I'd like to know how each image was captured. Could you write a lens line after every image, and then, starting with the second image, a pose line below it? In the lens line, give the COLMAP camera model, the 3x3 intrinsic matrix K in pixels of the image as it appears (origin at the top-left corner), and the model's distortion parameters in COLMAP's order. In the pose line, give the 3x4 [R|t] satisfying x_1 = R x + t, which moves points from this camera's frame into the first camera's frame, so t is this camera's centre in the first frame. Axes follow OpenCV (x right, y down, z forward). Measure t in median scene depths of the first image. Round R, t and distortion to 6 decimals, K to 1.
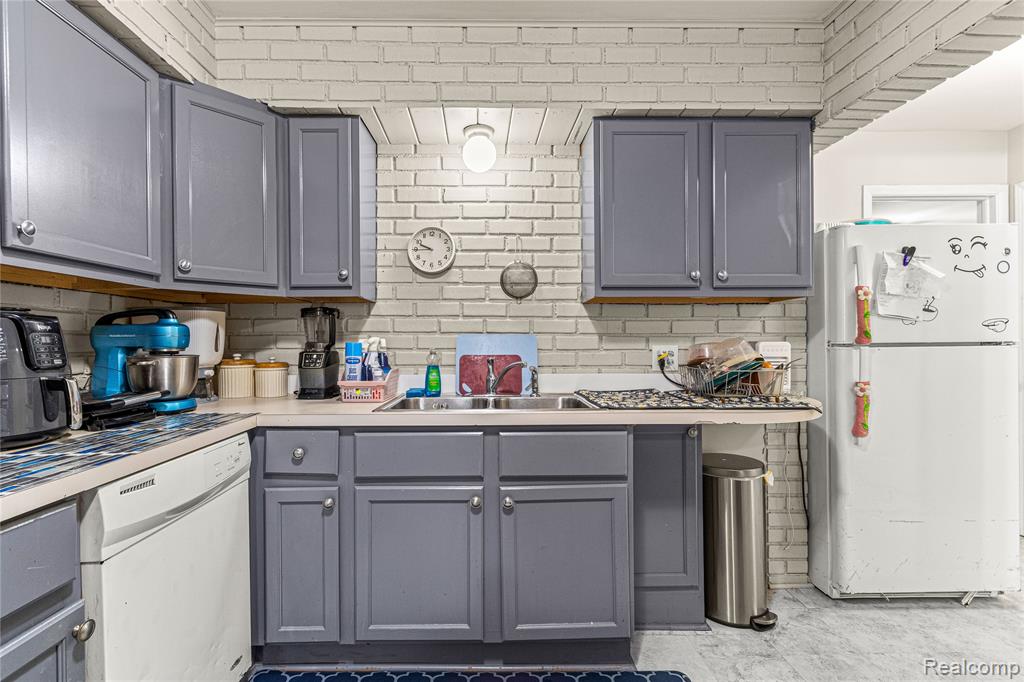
lens RADIAL K [[514.5, 0, 506.3], [0, 514.5, 343.5], [0, 0, 1]] dist [0.005563, -0.001522]
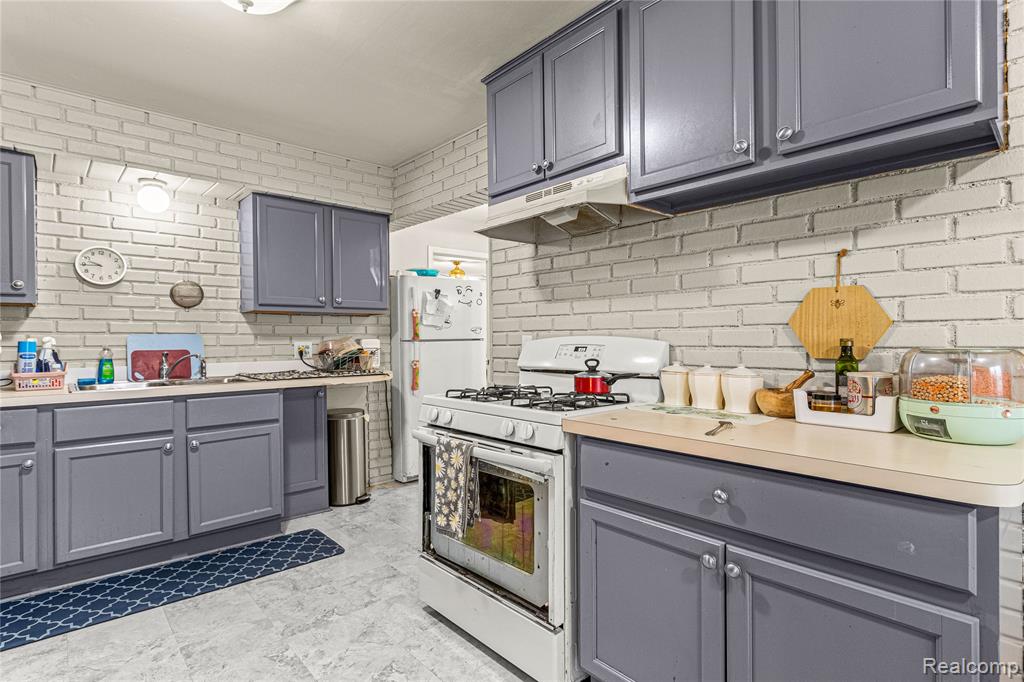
lens RADIAL K [[472.2, 0, 532.6], [0, 472.2, 337.8], [0, 0, 1]] dist [0.004889, -0.000766]
pose [[0.733306, -0.002074, 0.679895, -0.169532], [0.006411, 0.999972, -0.003864, 0.001861], [-0.679868, 0.007192, 0.733299, -0.570470]]
